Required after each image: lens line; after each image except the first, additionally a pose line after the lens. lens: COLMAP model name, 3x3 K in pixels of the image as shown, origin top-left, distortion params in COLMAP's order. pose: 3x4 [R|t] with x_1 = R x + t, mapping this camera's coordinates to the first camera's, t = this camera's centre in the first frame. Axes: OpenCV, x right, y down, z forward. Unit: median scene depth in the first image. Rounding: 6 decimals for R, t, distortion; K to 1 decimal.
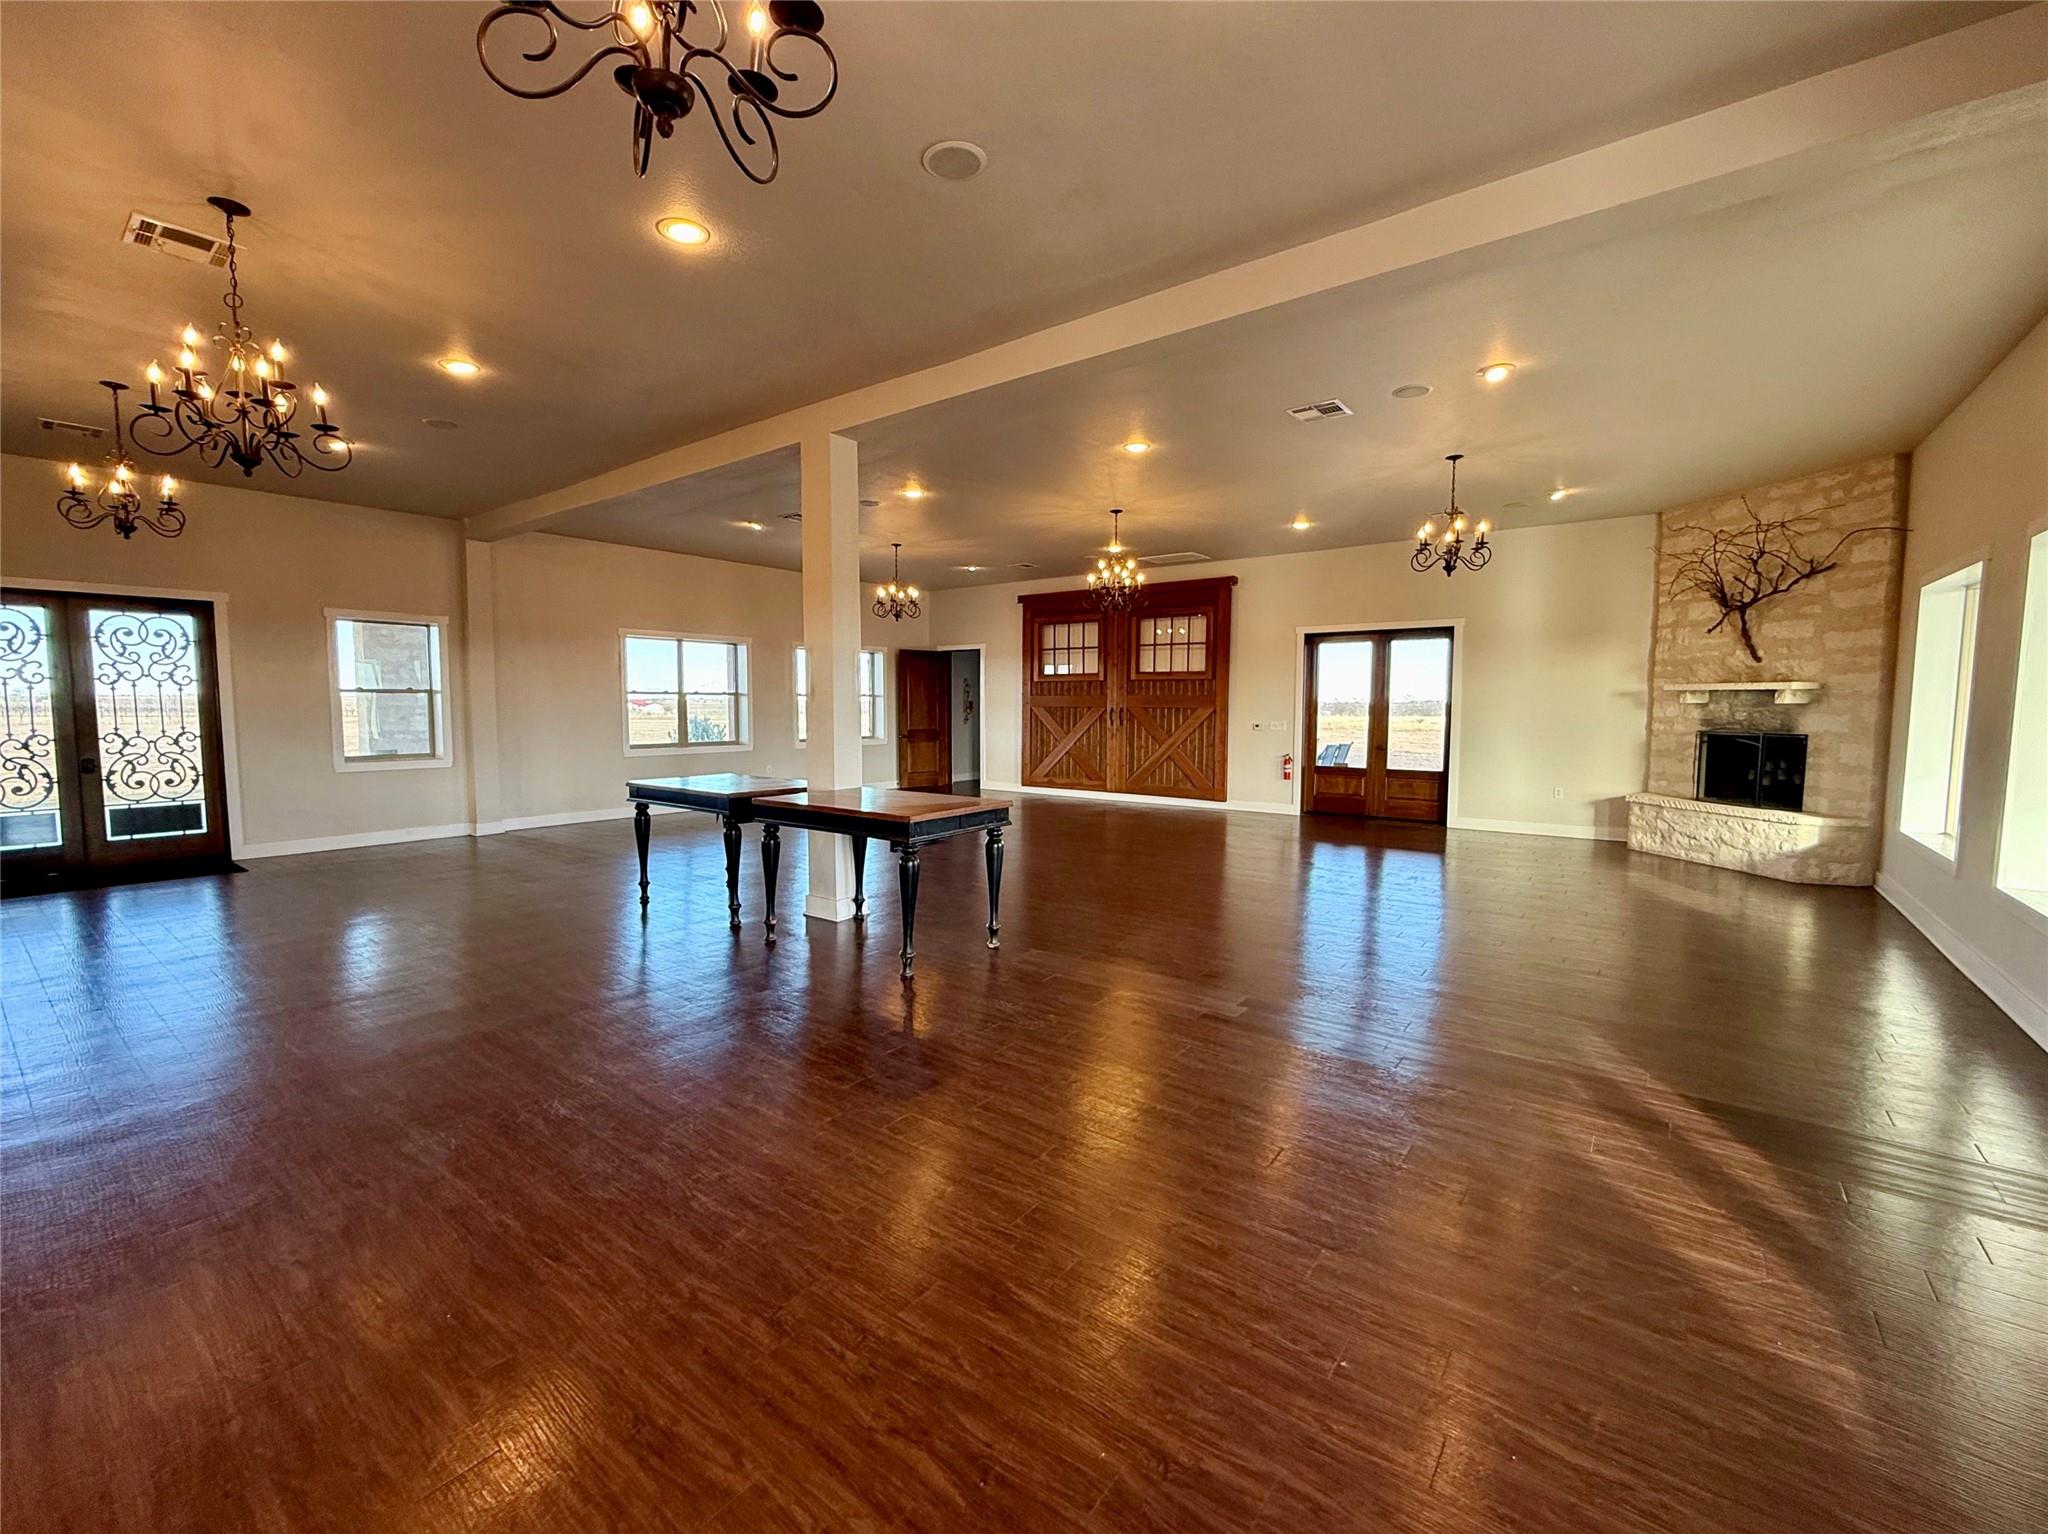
lens RADIAL K [[856.1, 0, 1020.3], [0, 856.1, 770.4], [0, 0, 1]] dist [-0.000087, -0.000590]
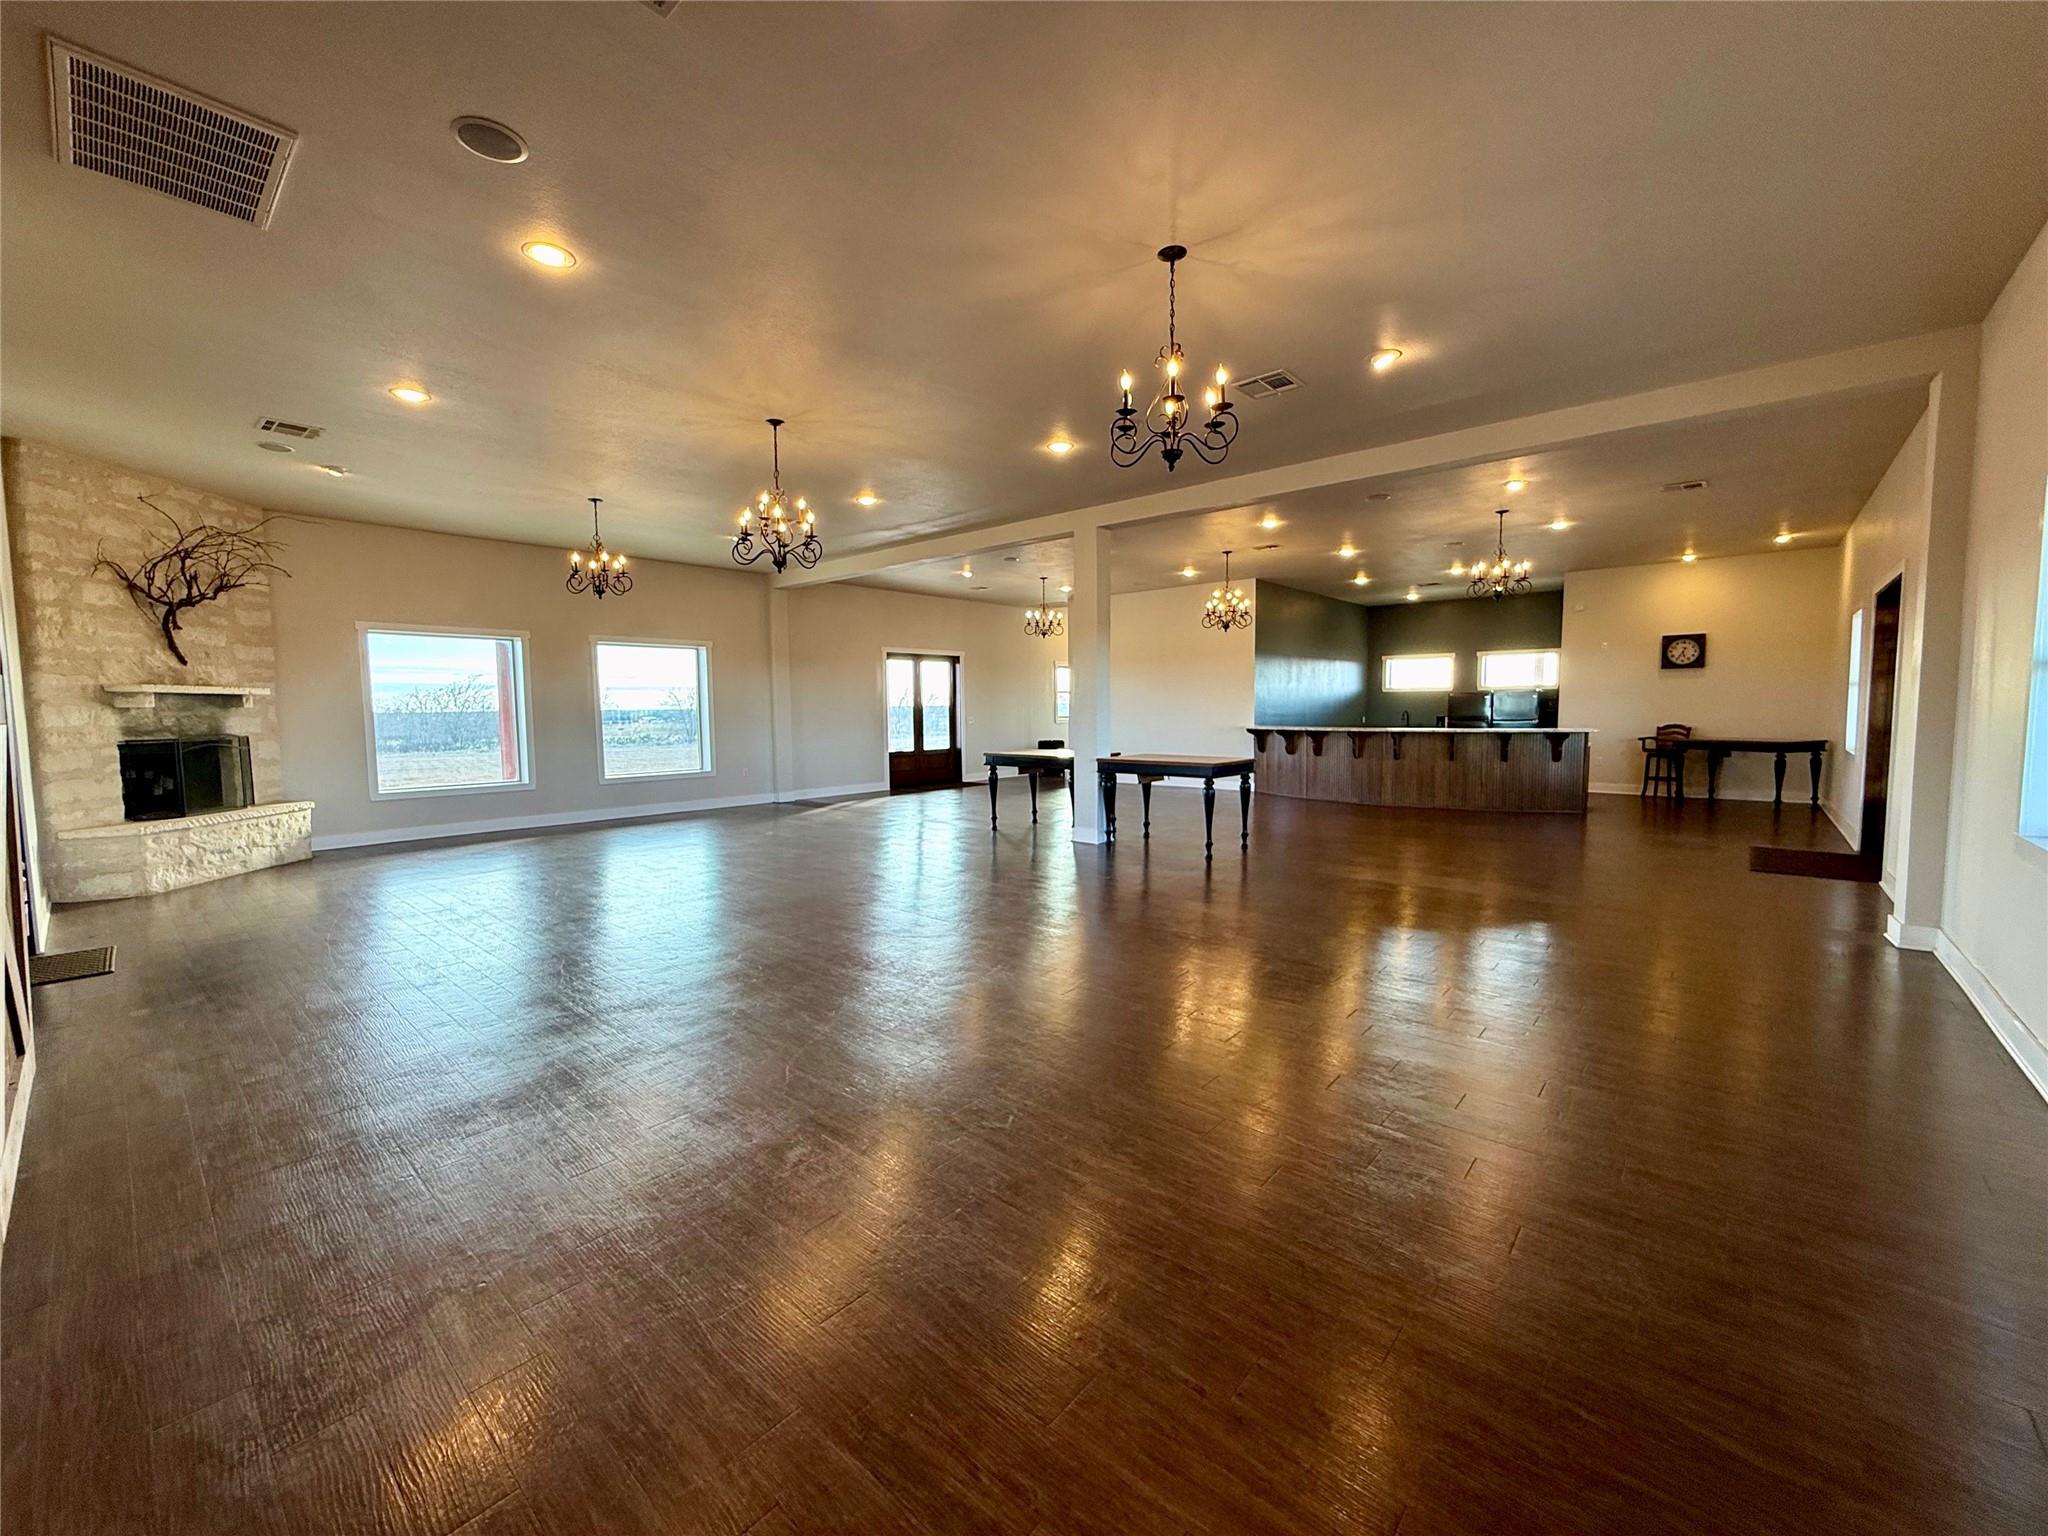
lens RADIAL K [[814.8, 0, 1015.3], [0, 814.8, 770.6], [0, 0, 1]] dist [-0.001442, 0.001041]
pose [[-0.997488, 0.000573, 0.070828, -0.119411], [0.011834, 0.987261, 0.158665, -0.123840], [-0.069835, 0.159105, -0.984789, 1.600600]]
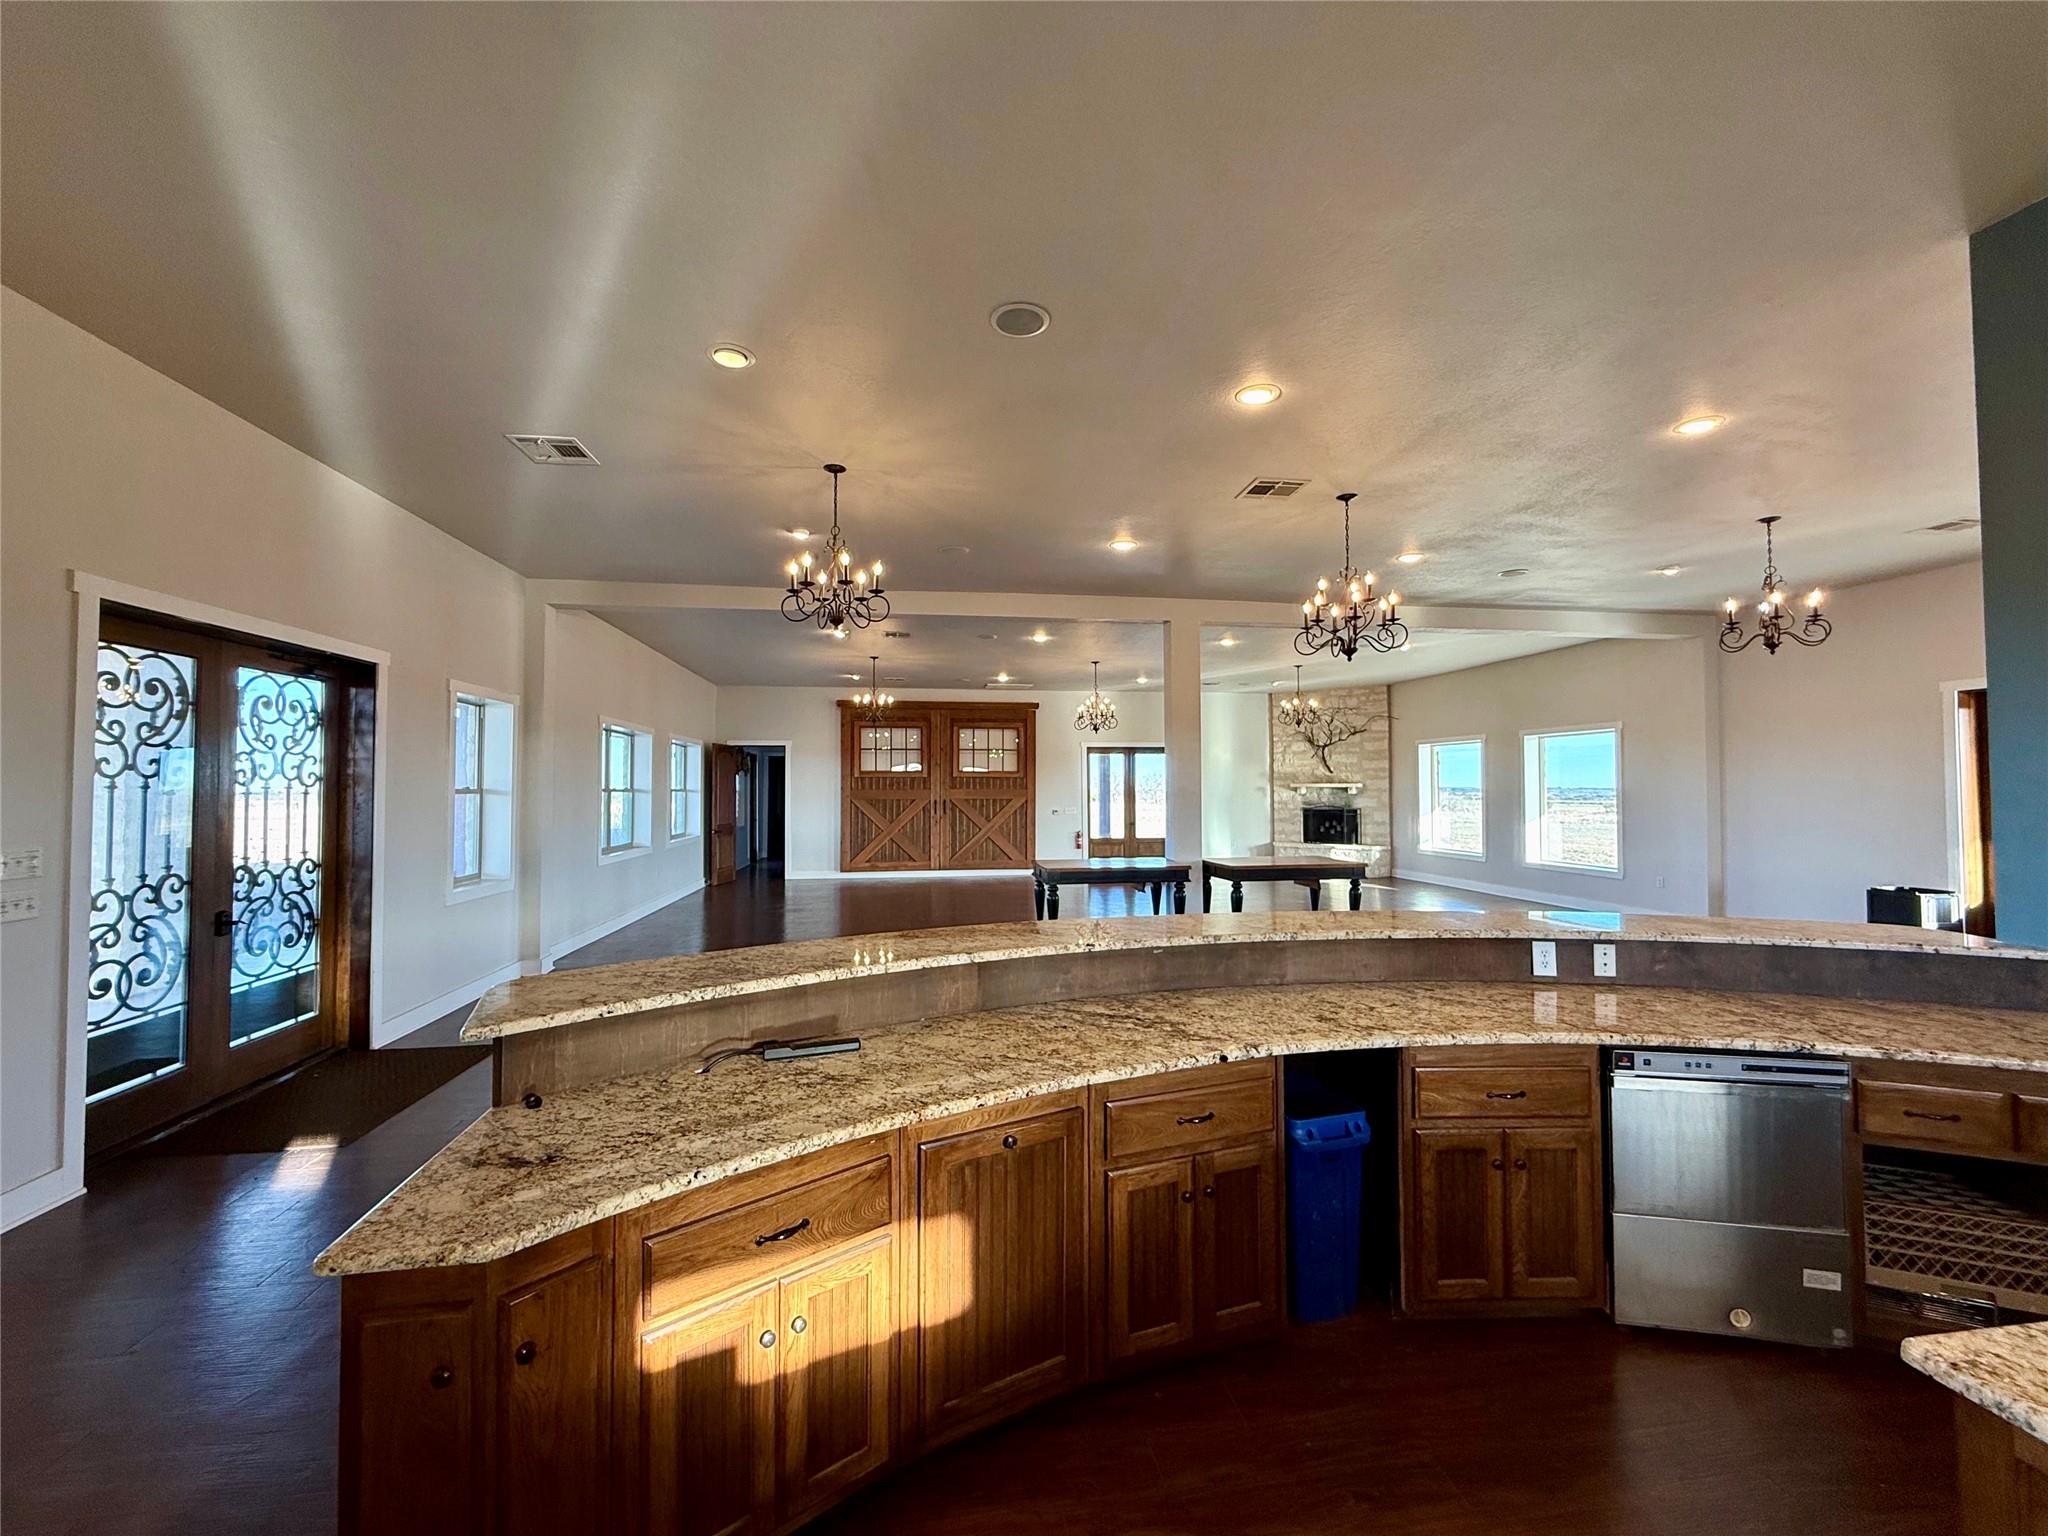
lens RADIAL K [[814.8, 0, 1019.3], [0, 814.8, 768.2], [0, 0, 1]] dist [-0.001442, 0.001041]
pose [[0.694606, 0.013763, 0.719259, -0.909375], [0.062732, 0.994850, -0.079618, -0.026384], [-0.716650, 0.100424, 0.690165, 0.164597]]
